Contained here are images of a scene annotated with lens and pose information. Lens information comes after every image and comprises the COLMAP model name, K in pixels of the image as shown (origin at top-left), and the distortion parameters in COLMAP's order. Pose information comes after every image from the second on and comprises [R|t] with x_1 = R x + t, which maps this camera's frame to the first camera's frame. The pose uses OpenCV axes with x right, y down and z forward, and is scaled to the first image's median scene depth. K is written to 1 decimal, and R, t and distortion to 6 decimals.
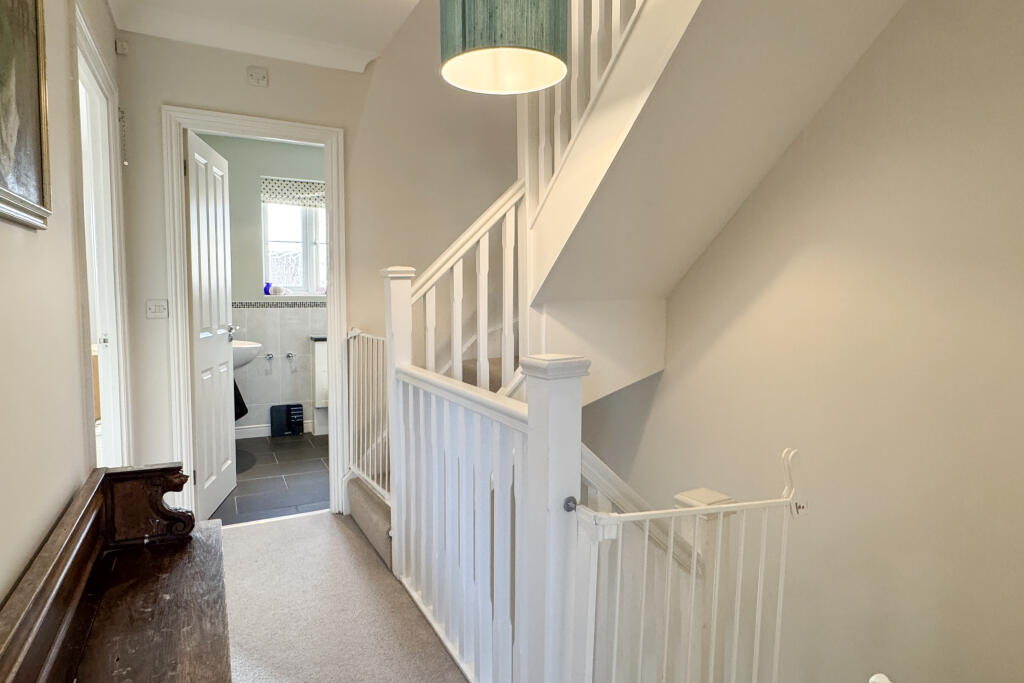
lens RADIAL K [[563.2, 0, 484.1], [0, 563.2, 337.0], [0, 0, 1]] dist [-0.000825, 0.000575]
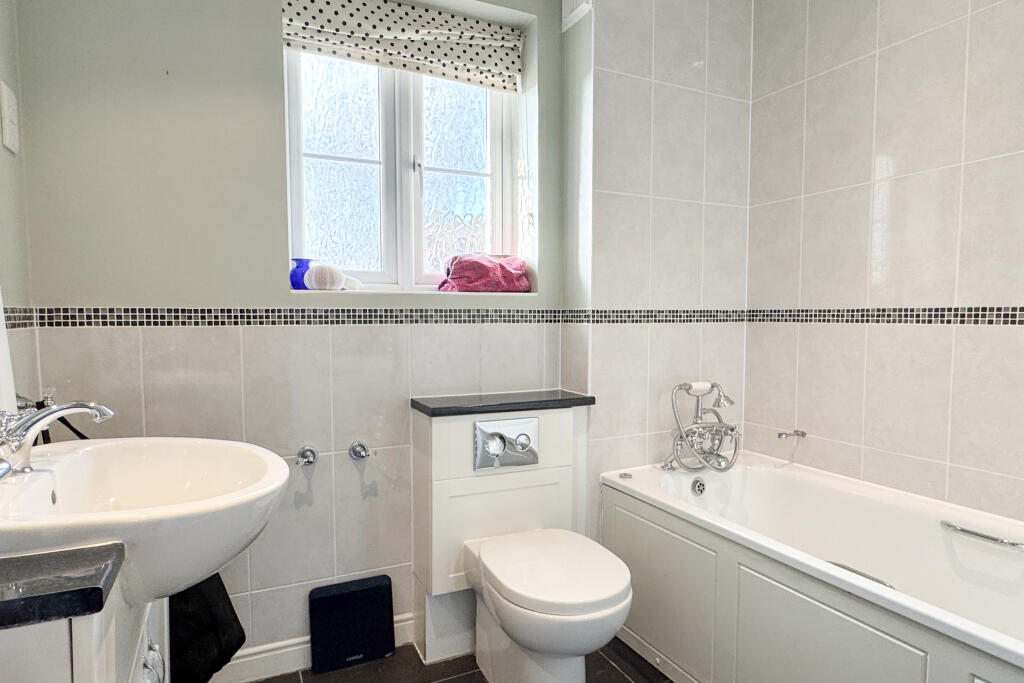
lens RADIAL K [[584.6, 0, 512.3], [0, 584.6, 344.1], [0, 0, 1]] dist [-0.003843, -0.000327]
pose [[0.999966, -0.008141, -0.001532, -0.241011], [0.008125, 0.999913, -0.010403, -0.033406], [0.001616, 0.010390, 0.999945, 0.607277]]
